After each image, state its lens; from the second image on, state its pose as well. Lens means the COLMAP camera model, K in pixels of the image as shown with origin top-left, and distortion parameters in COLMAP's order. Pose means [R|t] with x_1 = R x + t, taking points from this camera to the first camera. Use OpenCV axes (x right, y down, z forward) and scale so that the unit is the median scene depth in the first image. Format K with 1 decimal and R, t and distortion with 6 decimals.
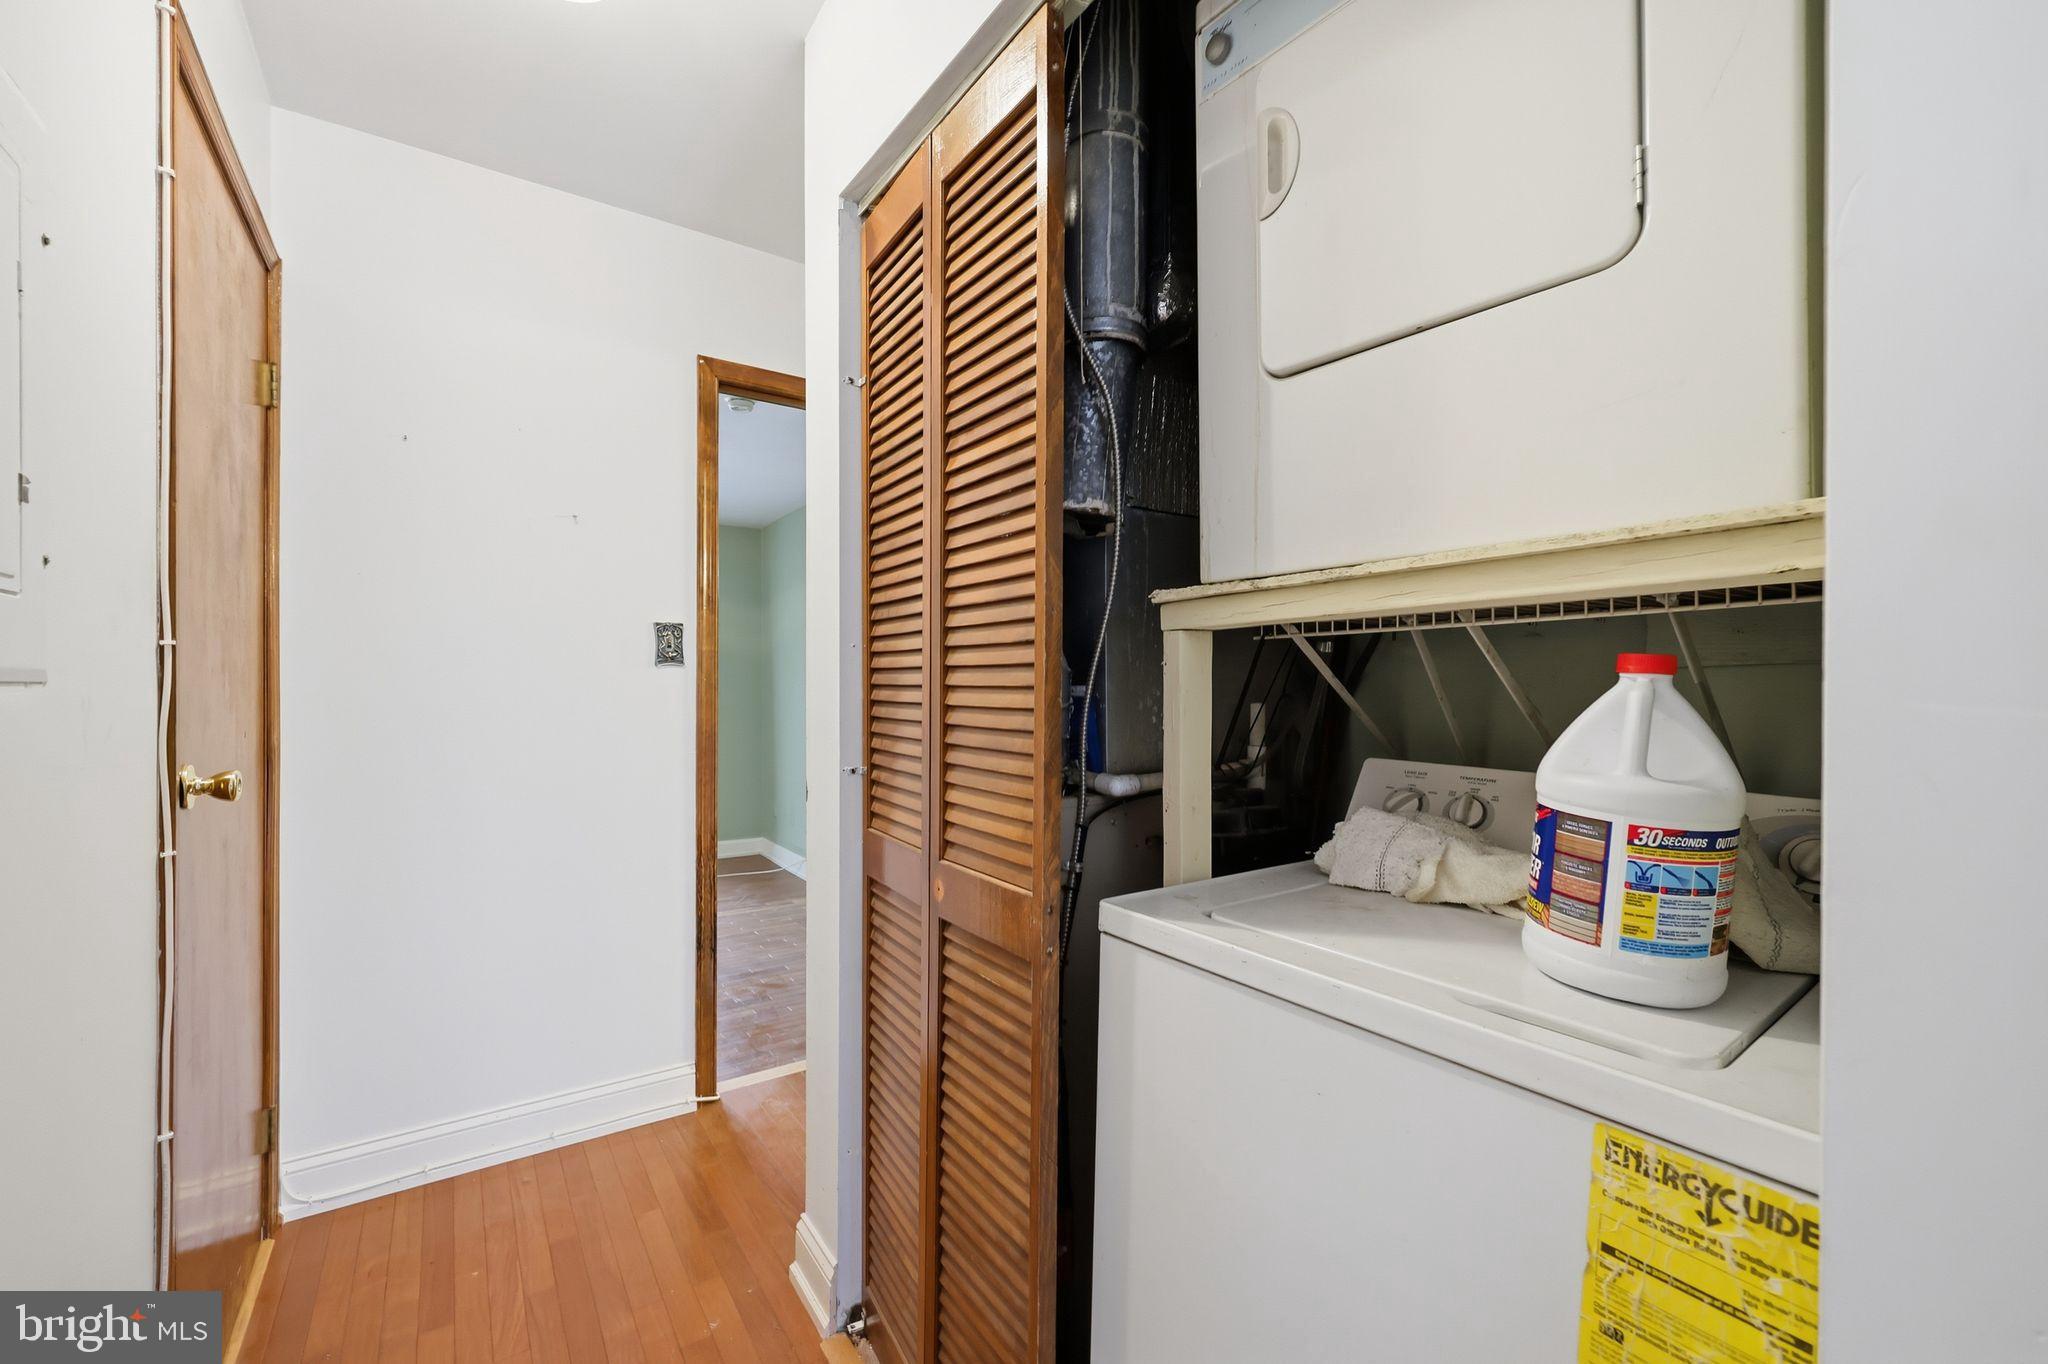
lens RADIAL K [[839.8, 0, 1027.7], [0, 839.8, 695.7], [0, 0, 1]] dist [0.001031, 0.000643]
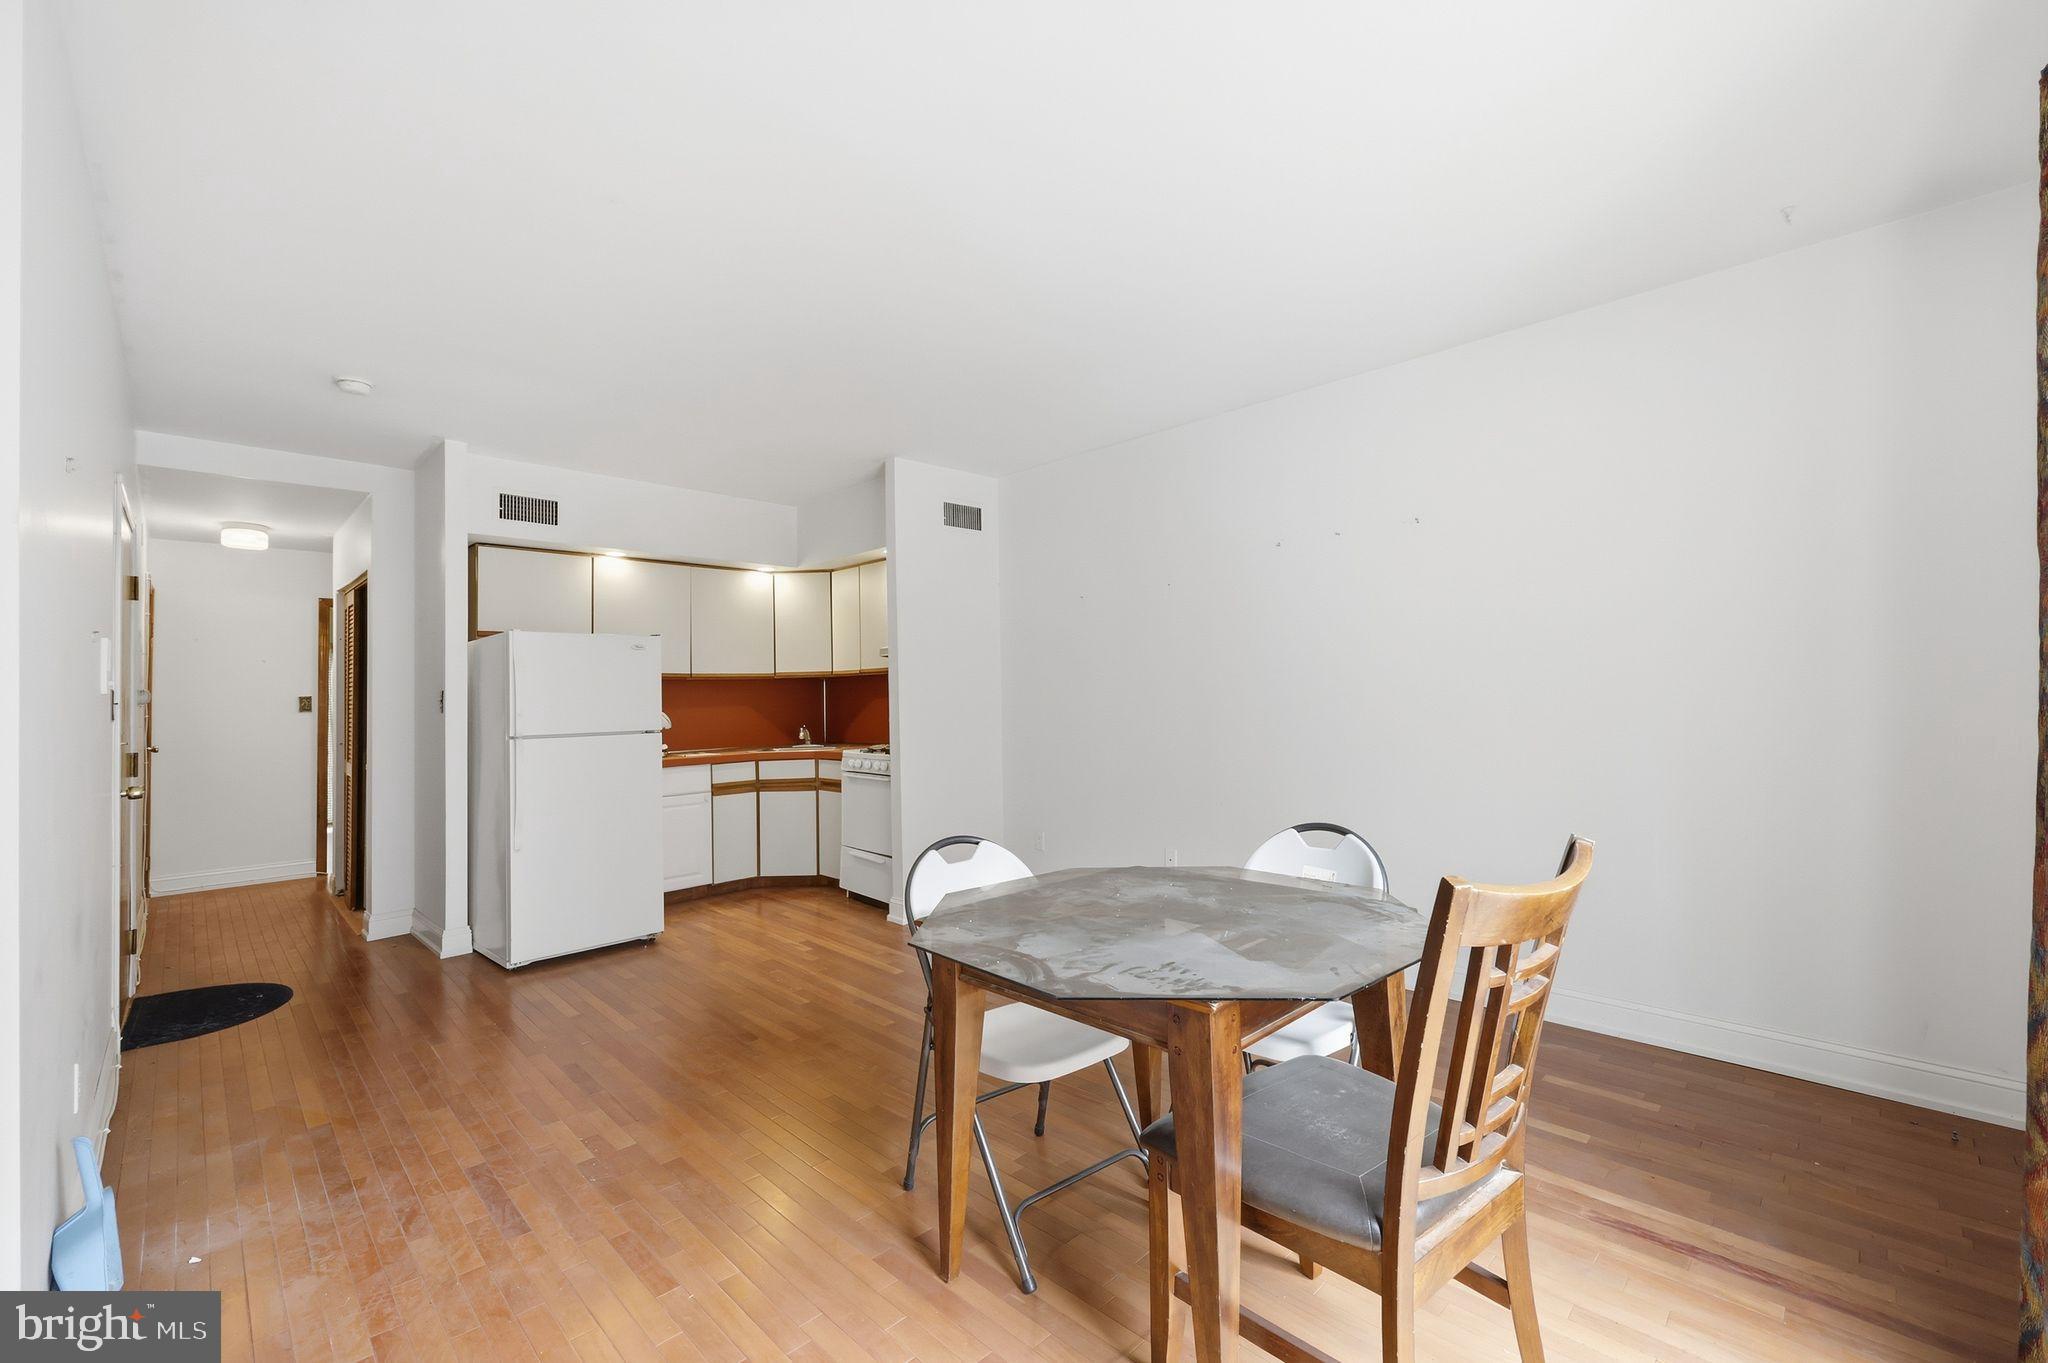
lens RADIAL K [[839.8, 0, 1016.7], [0, 839.8, 672.6], [0, 0, 1]] dist [0.001031, 0.000643]
pose [[0.983589, -0.015999, 0.179712, 1.694182], [0.021991, 0.999265, -0.031400, -0.035453], [-0.179078, 0.034836, 0.983218, -2.625379]]
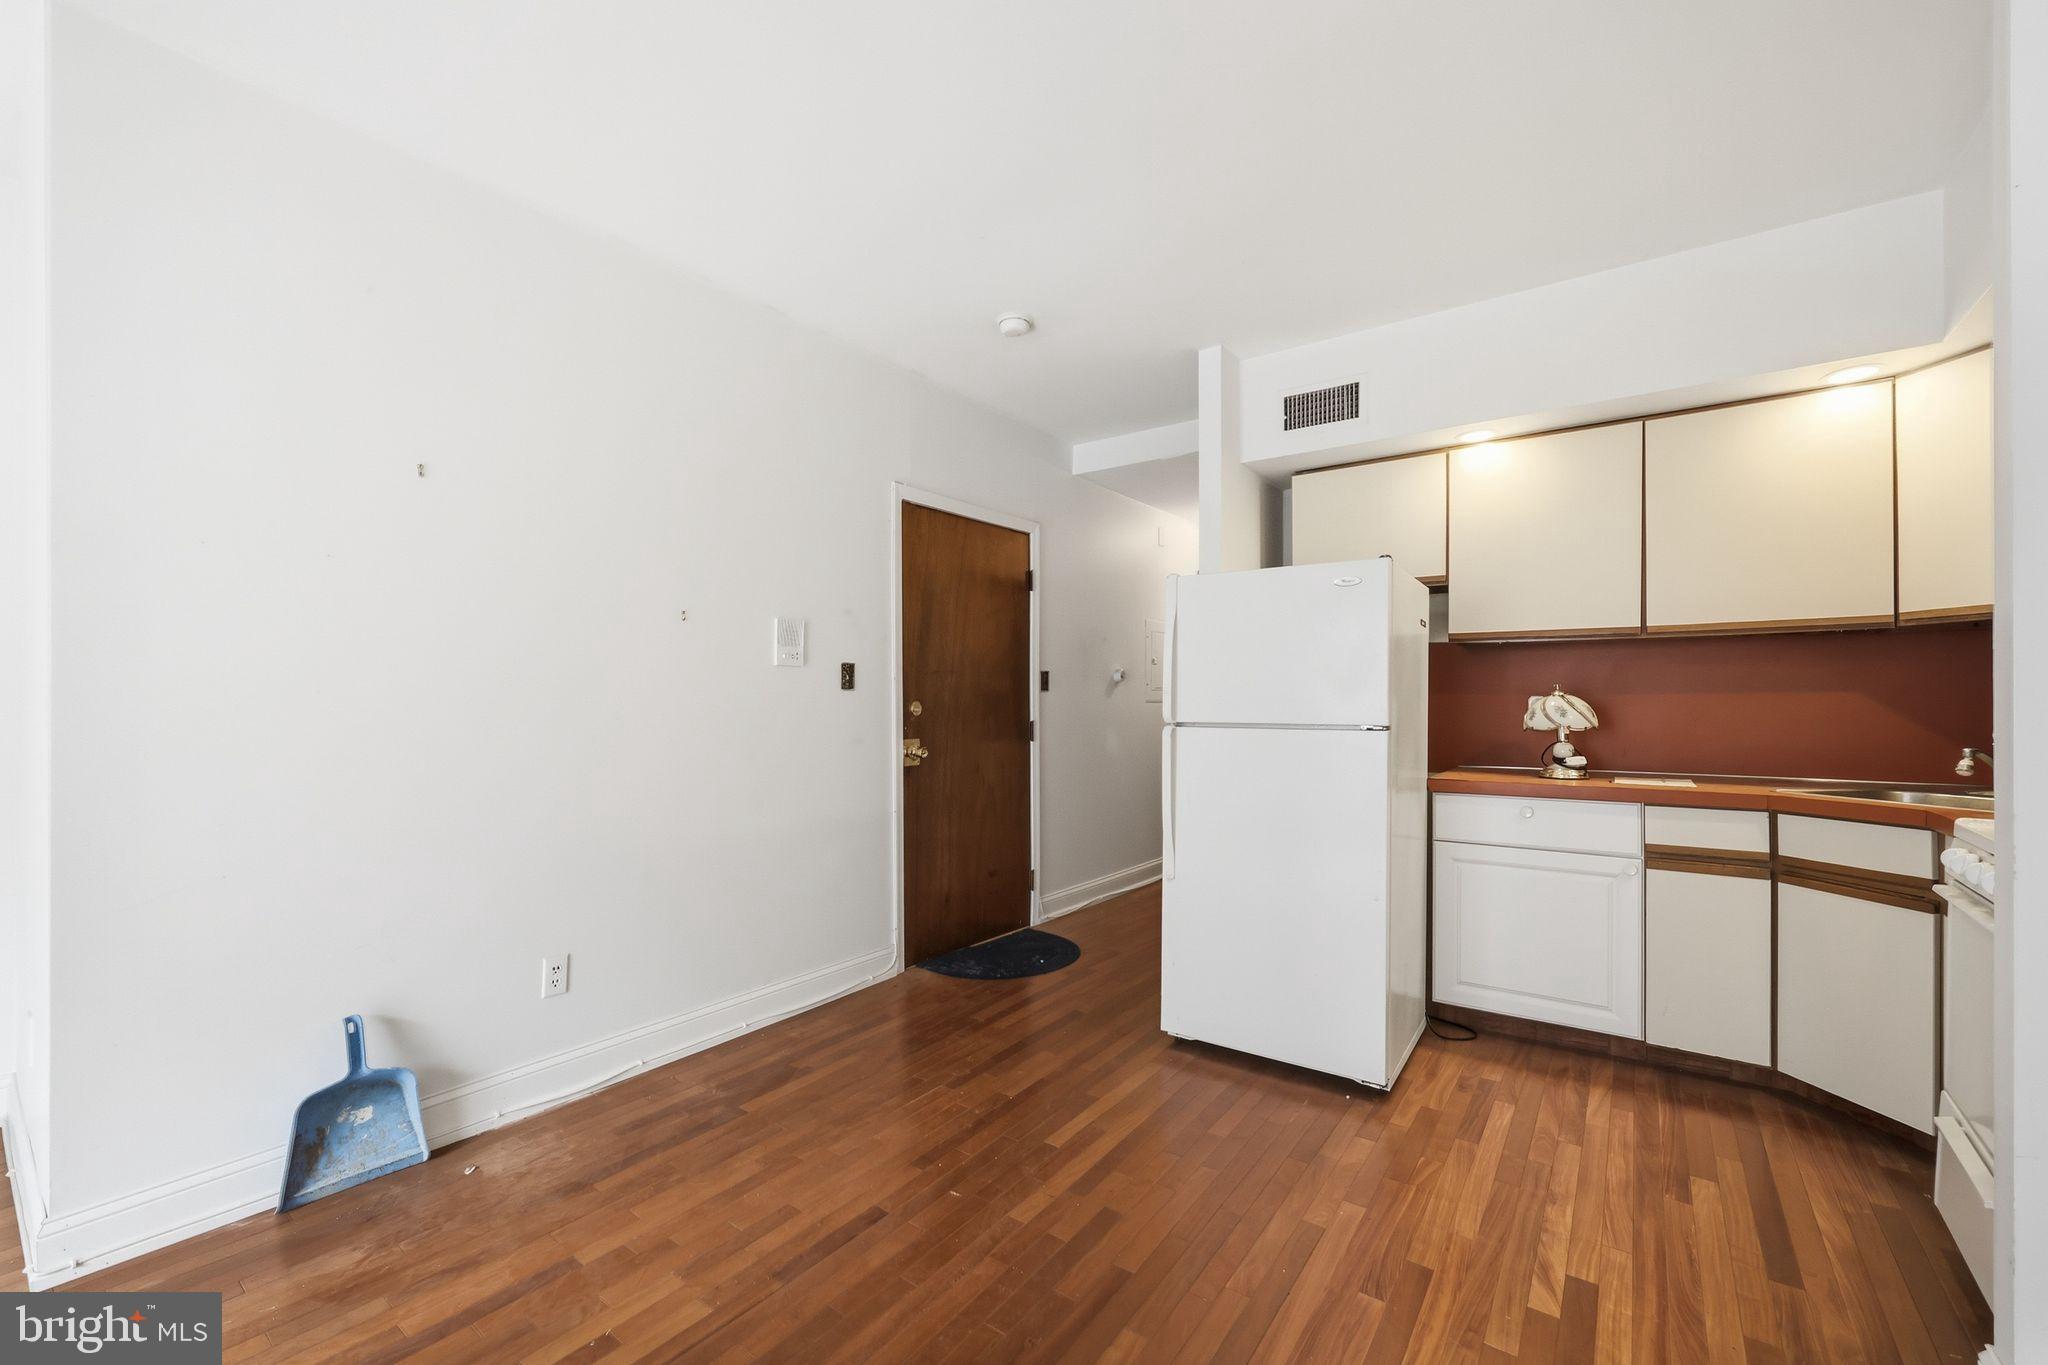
lens RADIAL K [[839.8, 0, 1013.4], [0, 839.8, 696.6], [0, 0, 1]] dist [0.001031, 0.000643]
pose [[0.323389, -0.007324, -0.946238, 2.192505], [-0.003089, 0.999957, -0.008795, -0.003646], [0.946261, 0.005768, 0.323352, -1.092070]]
